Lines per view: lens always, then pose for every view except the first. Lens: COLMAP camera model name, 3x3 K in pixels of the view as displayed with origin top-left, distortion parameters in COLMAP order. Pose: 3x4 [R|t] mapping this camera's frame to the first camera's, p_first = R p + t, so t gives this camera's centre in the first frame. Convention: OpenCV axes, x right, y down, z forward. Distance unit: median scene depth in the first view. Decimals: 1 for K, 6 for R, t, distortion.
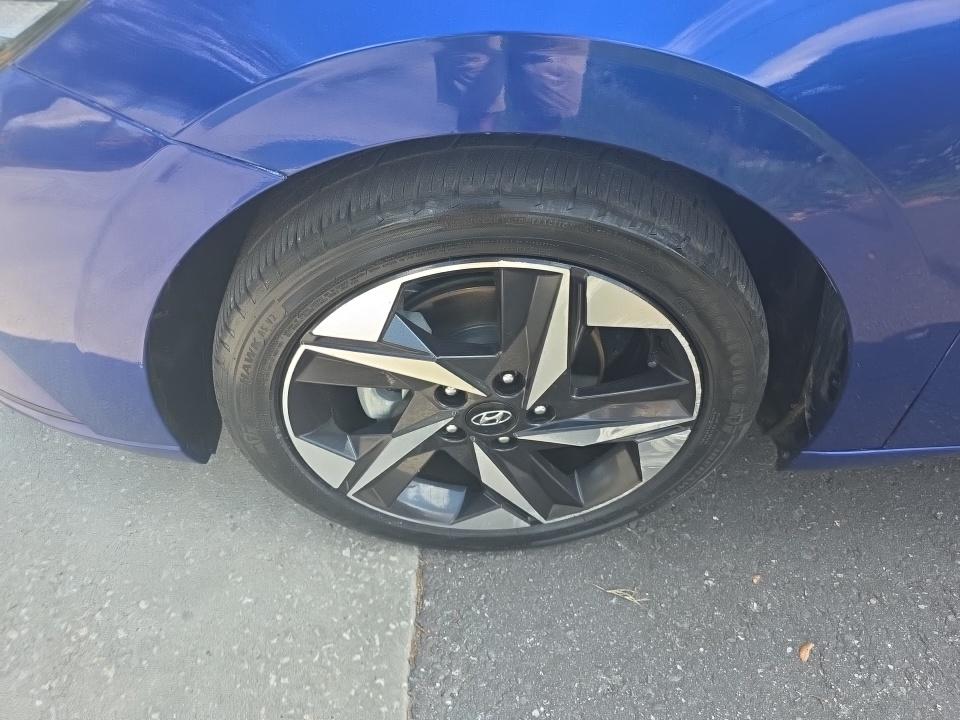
lens RADIAL K [[625.8, 0, 480.0], [0, 625.8, 360.0], [0, 0, 1]] dist [0.005432, 0.003004]
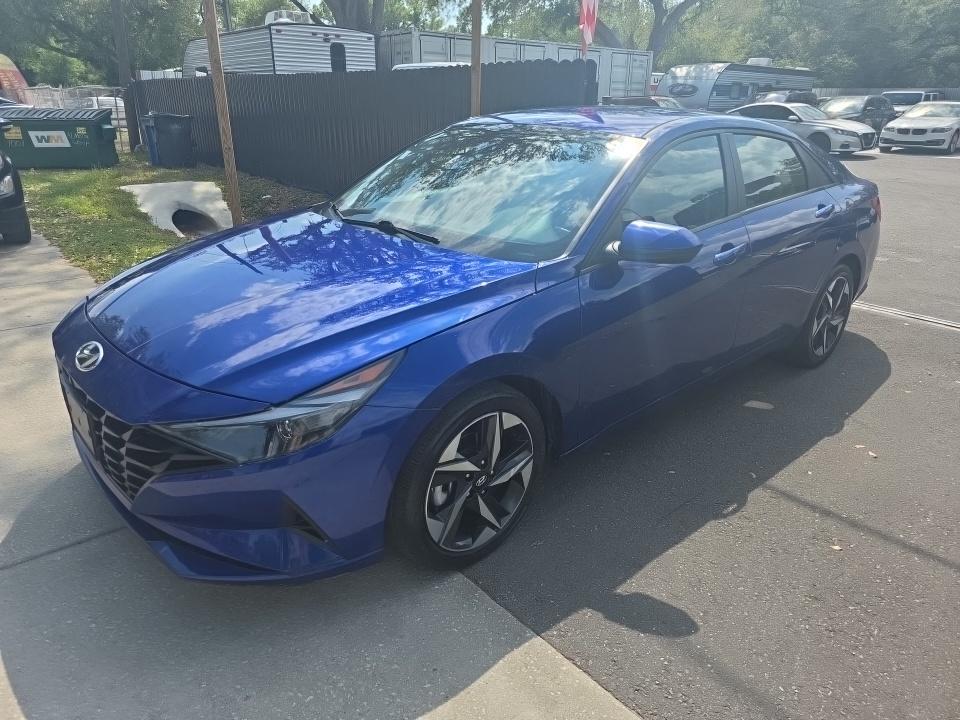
lens RADIAL K [[625.8, 0, 480.0], [0, 625.8, 360.0], [0, 0, 1]] dist [0.005432, 0.003004]
pose [[0.735203, -0.254261, 0.628353, -1.544059], [0.477949, 0.851782, -0.214552, 0.224817], [-0.480667, 0.458060, 0.747756, -1.247888]]
